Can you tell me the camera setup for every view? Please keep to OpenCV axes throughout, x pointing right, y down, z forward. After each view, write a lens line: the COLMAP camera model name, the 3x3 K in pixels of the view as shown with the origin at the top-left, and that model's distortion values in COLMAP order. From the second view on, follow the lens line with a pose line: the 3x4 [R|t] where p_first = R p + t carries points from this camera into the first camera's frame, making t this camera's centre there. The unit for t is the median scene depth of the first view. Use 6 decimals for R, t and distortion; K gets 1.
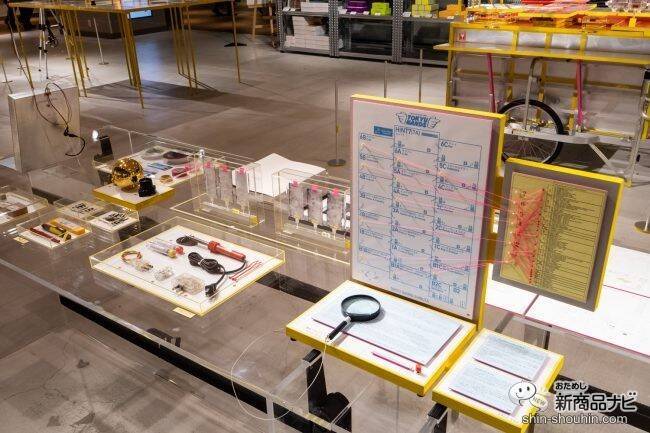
lens RADIAL K [[589.0, 0, 325.8], [0, 589.0, 217.5], [0, 0, 1]] dist [0.014291, 0.000000]
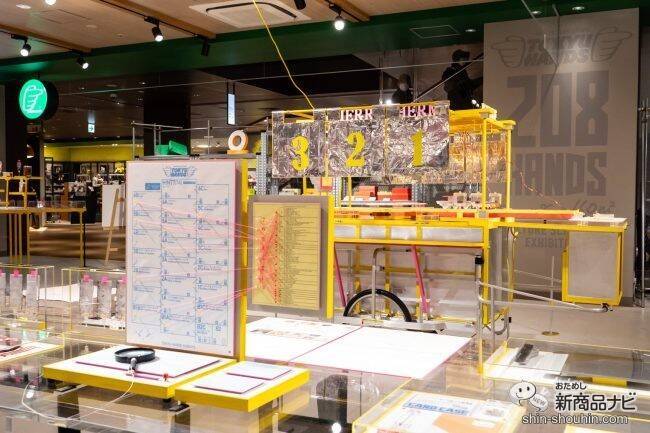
lens RADIAL K [[676.3, 0, 325.0], [0, 676.3, 215.8], [0, 0, 1]] dist [-0.006429, 0.000000]
pose [[0.984563, 0.024103, 0.173363, 0.192770], [0.046676, 0.918448, -0.392778, 0.416373], [-0.168692, 0.394806, 0.903145, -0.199730]]
